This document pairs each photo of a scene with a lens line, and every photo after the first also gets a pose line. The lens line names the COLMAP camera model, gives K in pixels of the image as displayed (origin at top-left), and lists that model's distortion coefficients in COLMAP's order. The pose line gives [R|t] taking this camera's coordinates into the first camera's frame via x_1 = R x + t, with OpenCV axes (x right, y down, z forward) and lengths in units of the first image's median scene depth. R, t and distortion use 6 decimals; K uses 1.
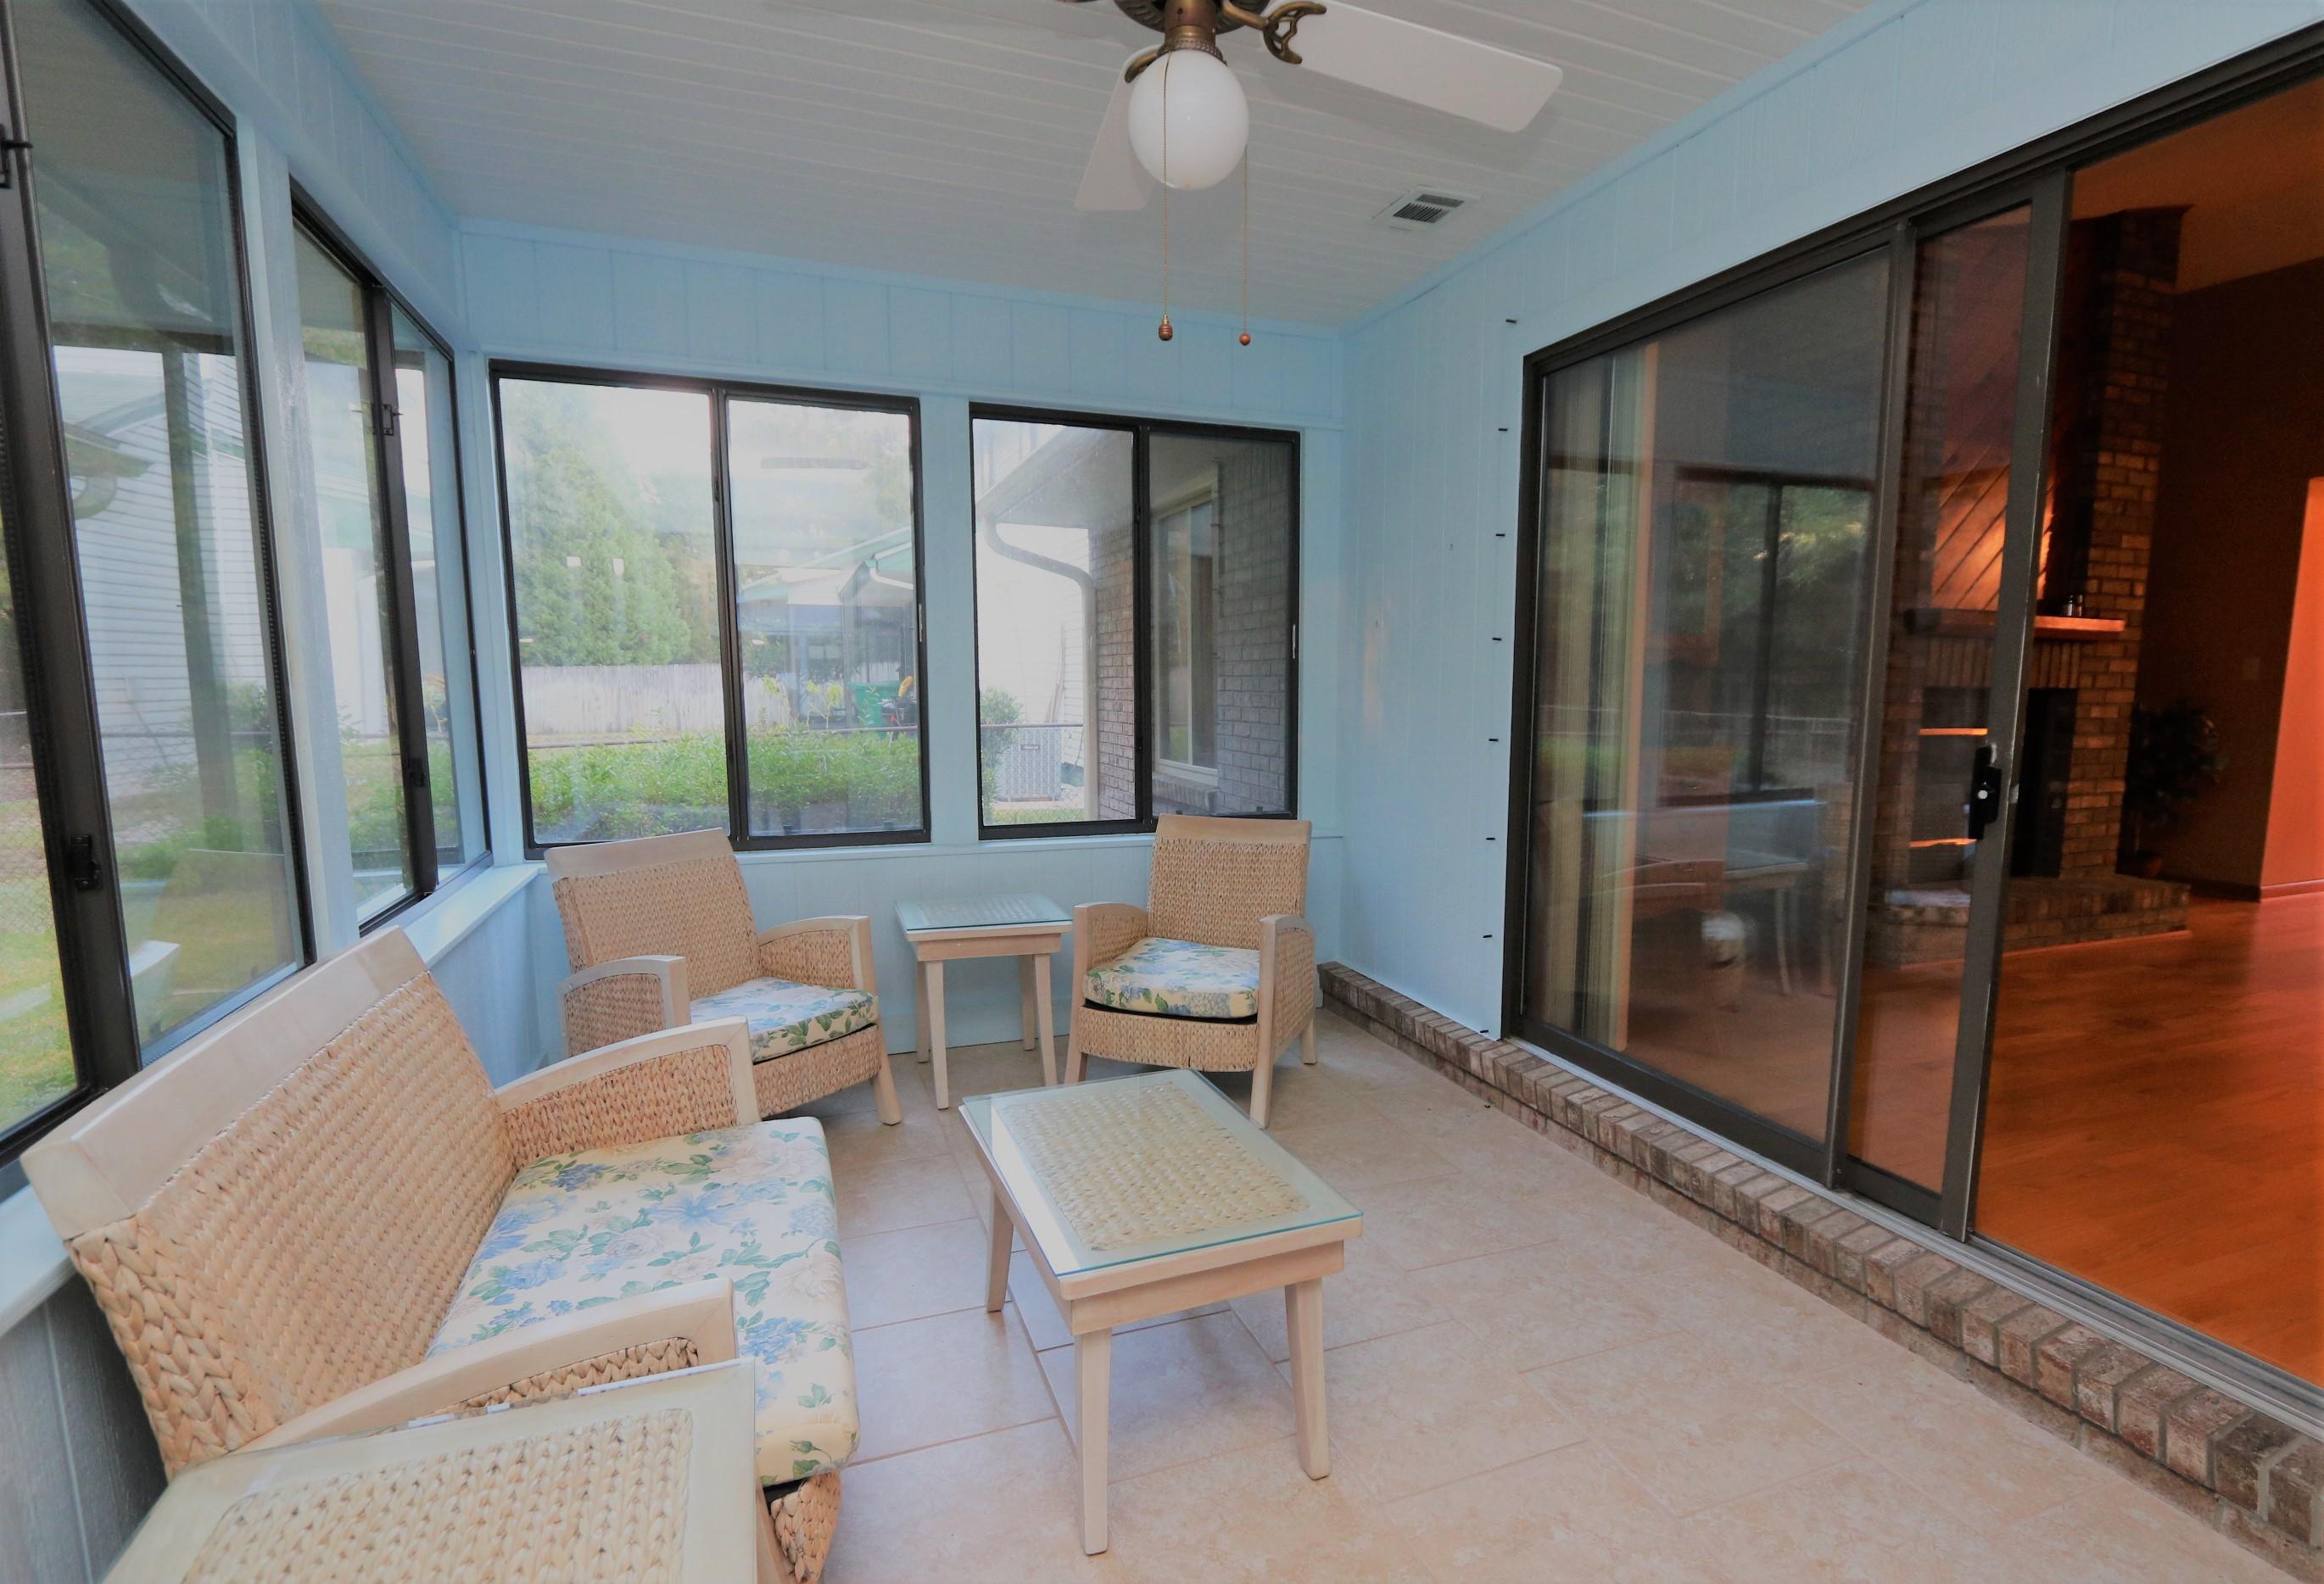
lens RADIAL K [[1147.7, 0, 1246.3], [0, 1147.7, 830.3], [0, 0, 1]] dist [-0.001752, -0.000509]
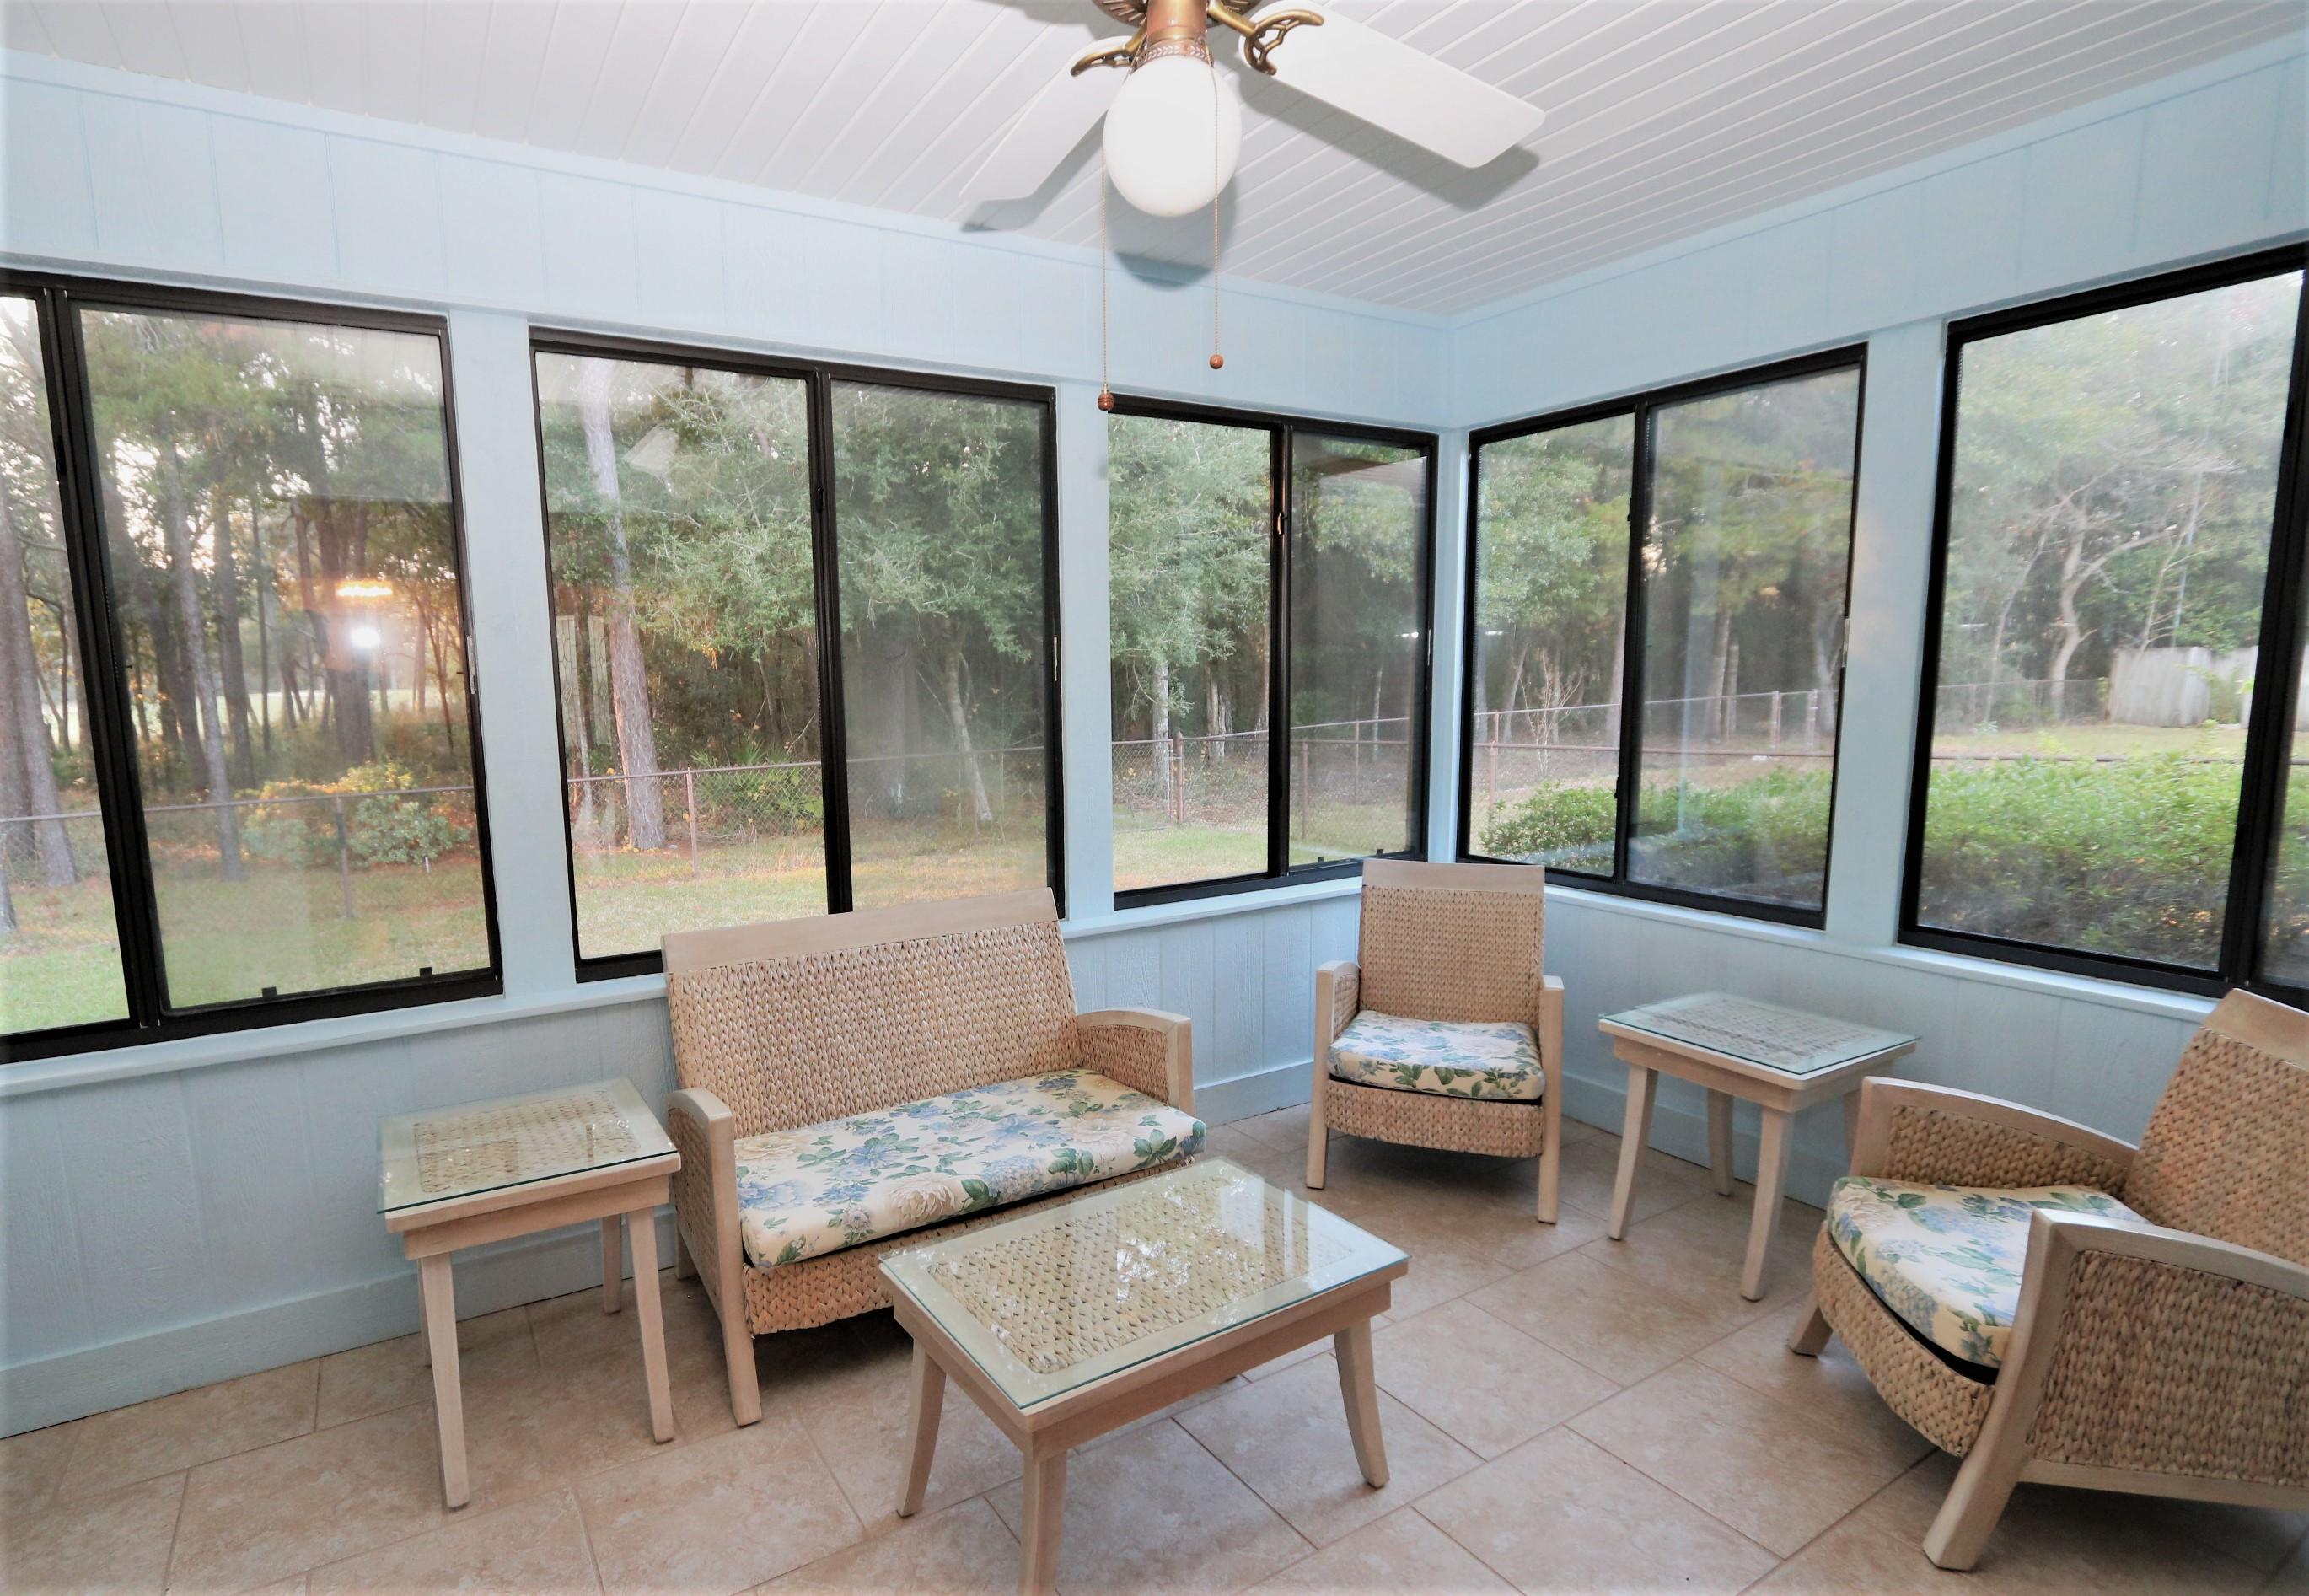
lens RADIAL K [[1169.6, 0, 1069.5], [0, 1169.6, 830.3], [0, 0, 1]] dist [-0.001276, -0.000086]
pose [[0.146984, 0.122913, -0.981472, 0.346428], [-0.108770, 0.988240, 0.107471, -0.071918], [0.983140, 0.090958, 0.158625, 0.325759]]
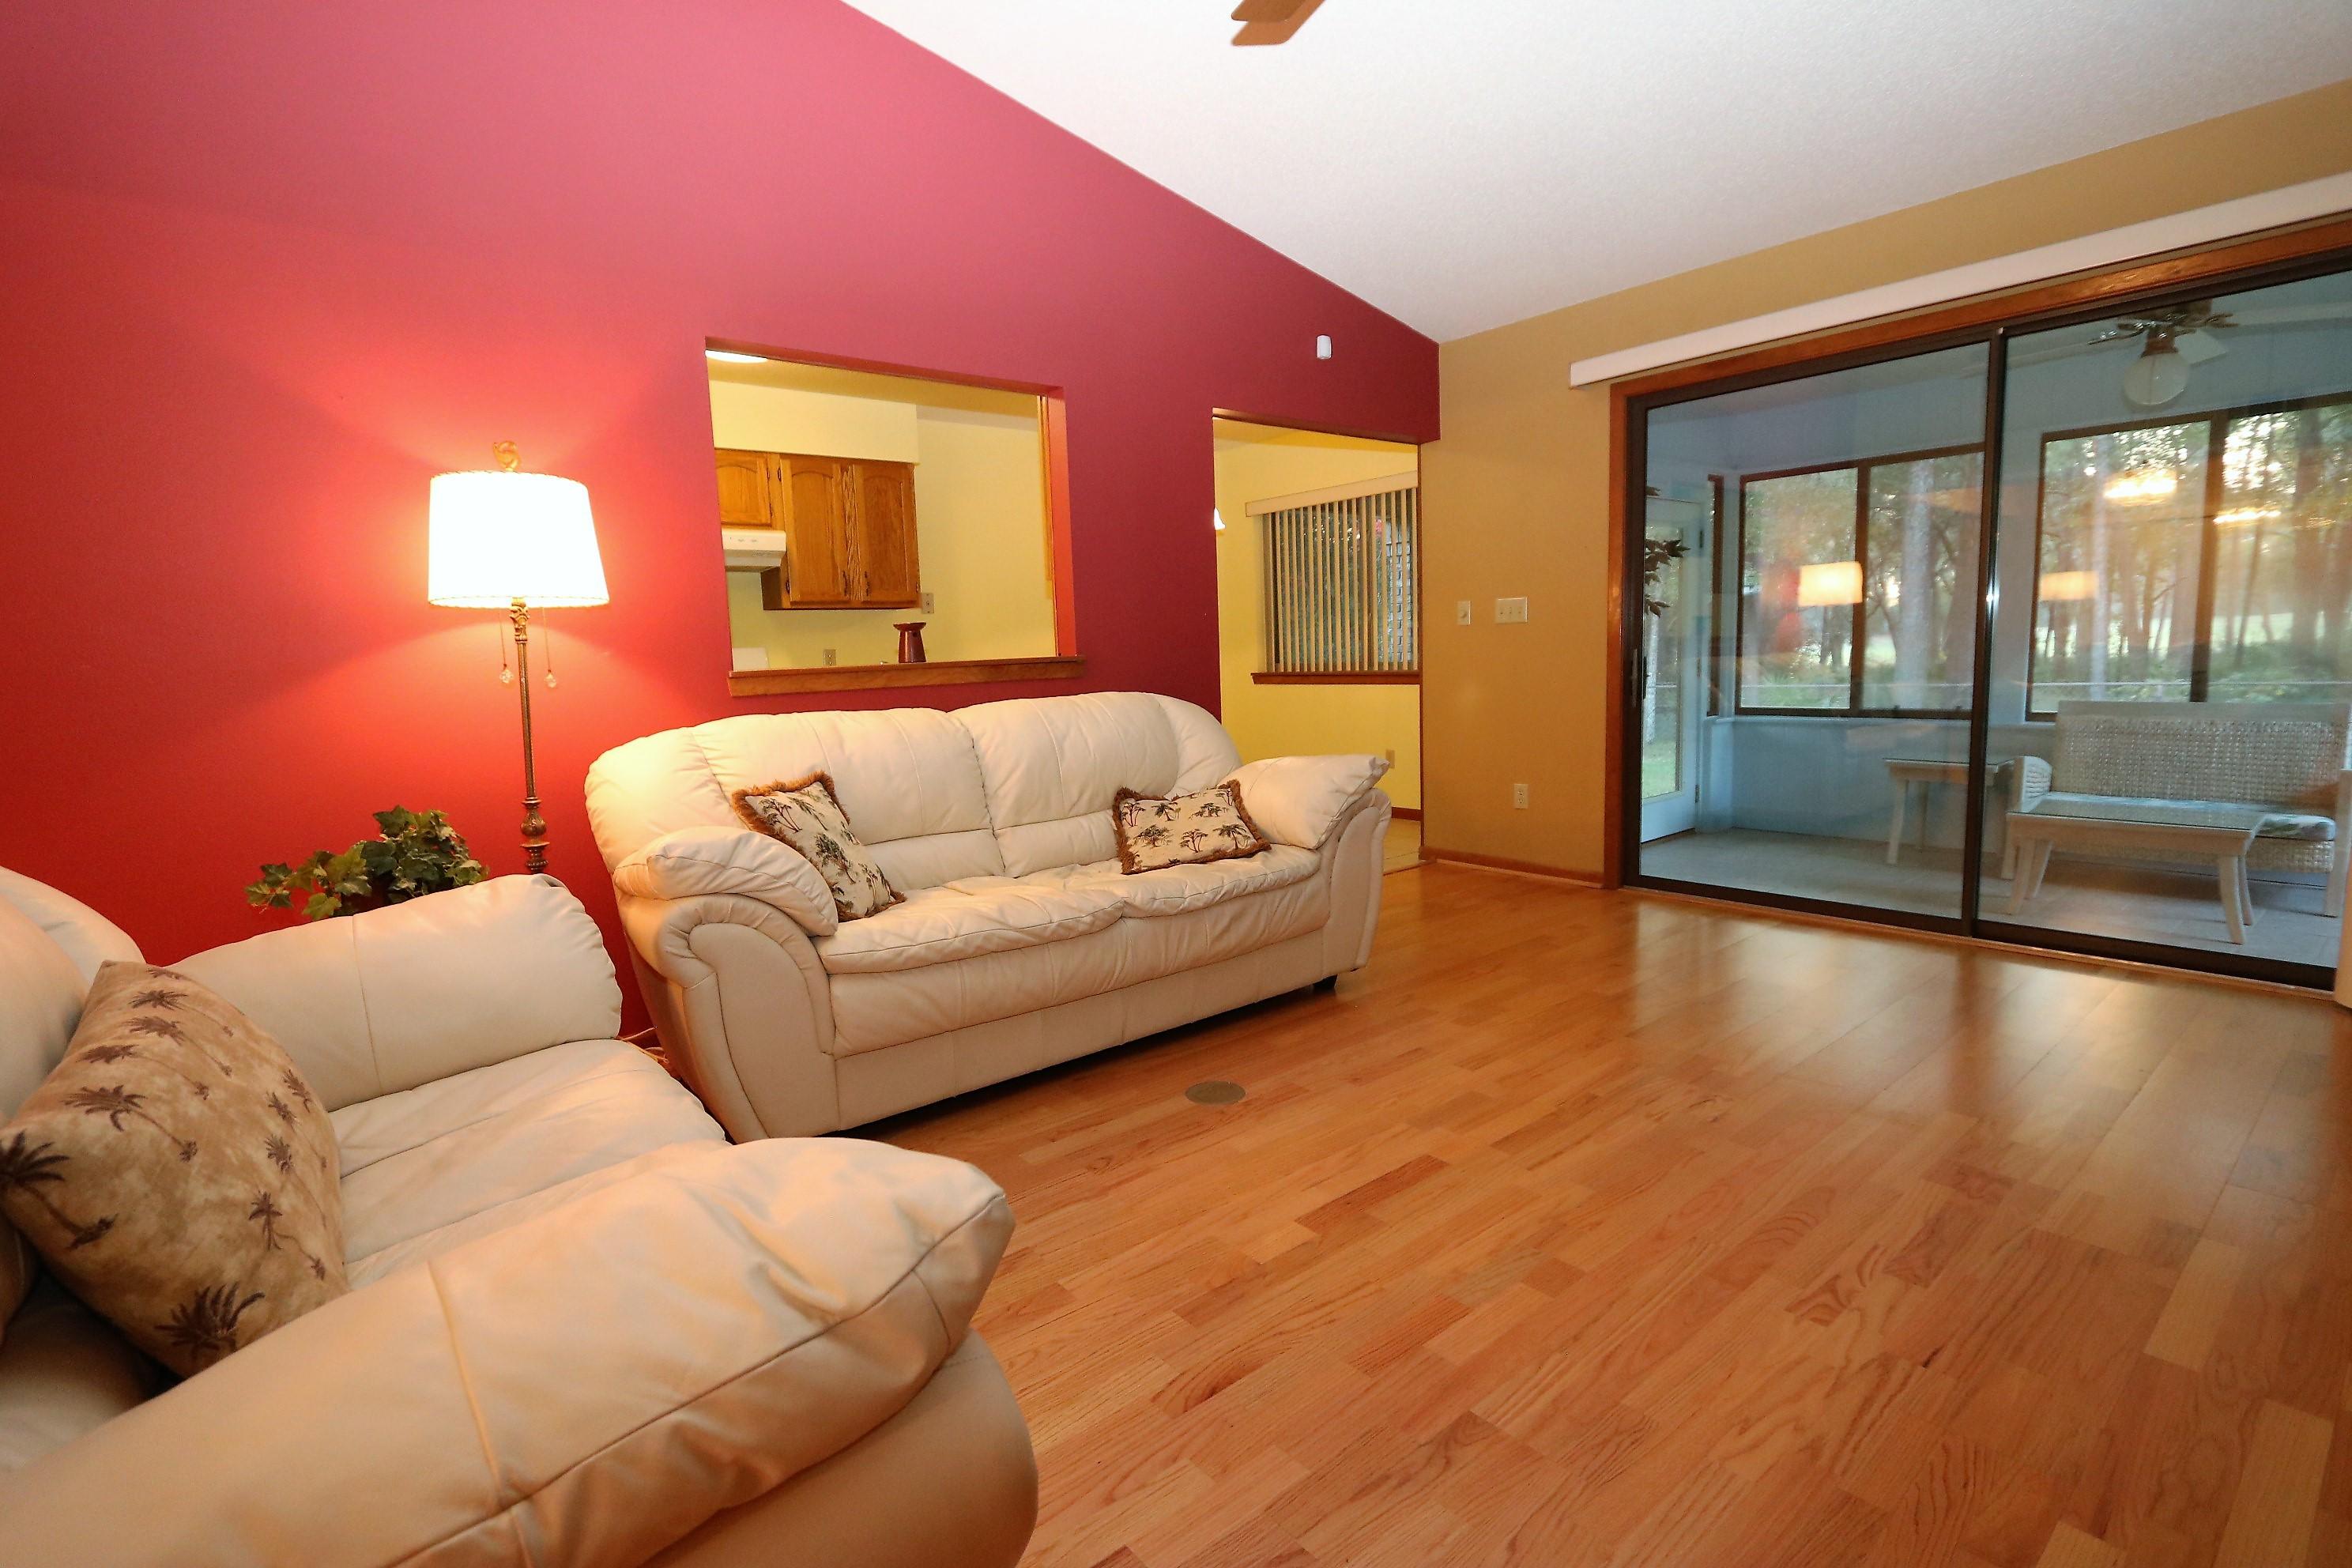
lens RADIAL K [[1092.0, 0, 1176.0], [0, 1092.0, 784.0], [0, 0, 1]] dist [0.001271, -0.000003]
pose [[-0.952653, 0.066118, -0.296785, 1.044597], [-0.007187, 0.970903, 0.239367, -0.127200], [0.303976, 0.230166, -0.924458, 1.049514]]
